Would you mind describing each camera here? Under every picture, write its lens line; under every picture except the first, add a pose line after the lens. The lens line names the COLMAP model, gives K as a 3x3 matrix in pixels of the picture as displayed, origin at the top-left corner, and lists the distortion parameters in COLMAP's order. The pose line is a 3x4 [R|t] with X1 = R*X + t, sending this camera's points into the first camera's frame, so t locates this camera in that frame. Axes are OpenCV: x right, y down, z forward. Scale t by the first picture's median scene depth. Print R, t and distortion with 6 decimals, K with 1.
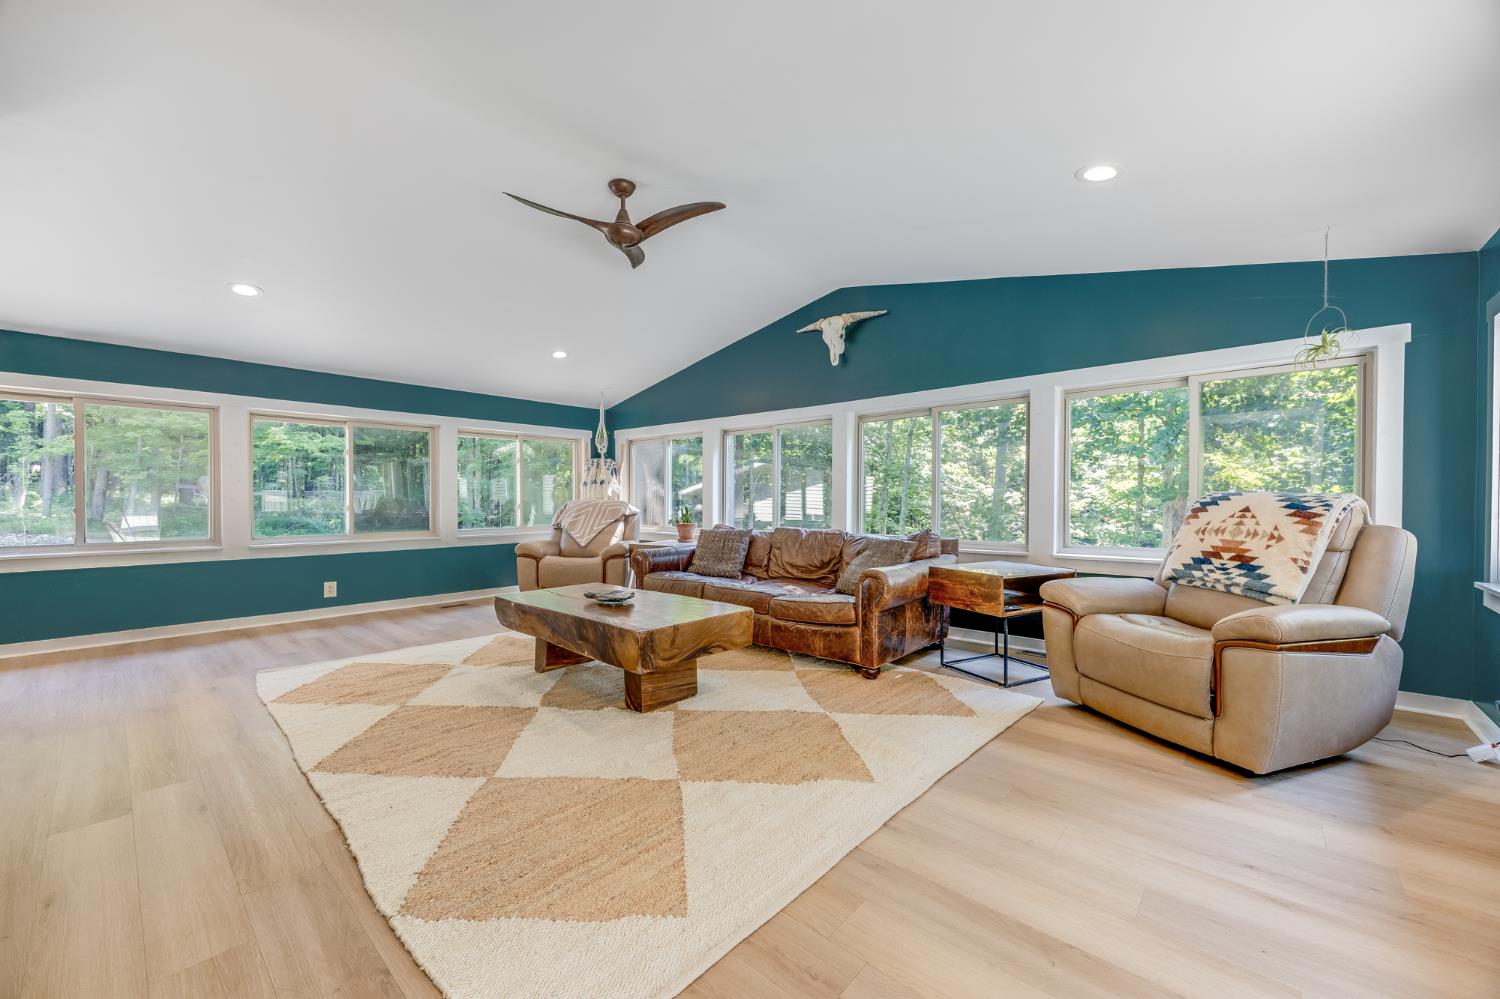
lens RADIAL K [[577.5, 0, 752.8], [0, 577.5, 498.4], [0, 0, 1]] dist [-0.001351, -0.000033]
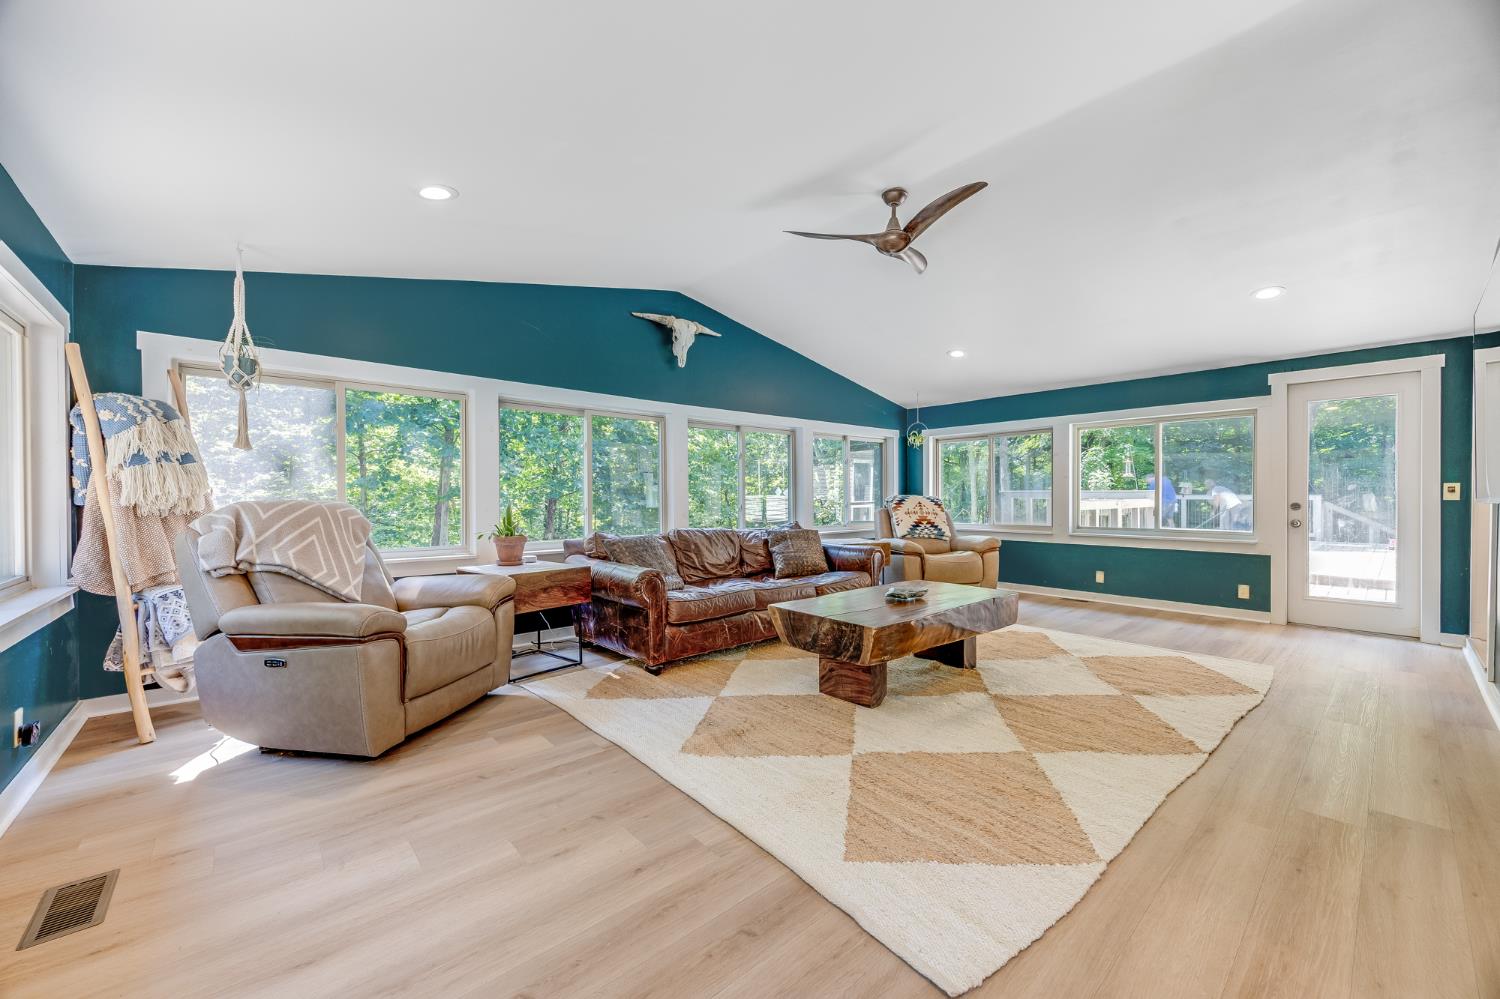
lens RADIAL K [[577.5, 0, 752.0], [0, 577.5, 505.3], [0, 0, 1]] dist [-0.001351, -0.000033]
pose [[0.120625, -0.010701, 0.992640, -1.160159], [0.001018, 0.999943, 0.010656, 0.001284], [-0.992698, -0.000275, 0.120629, 1.027367]]
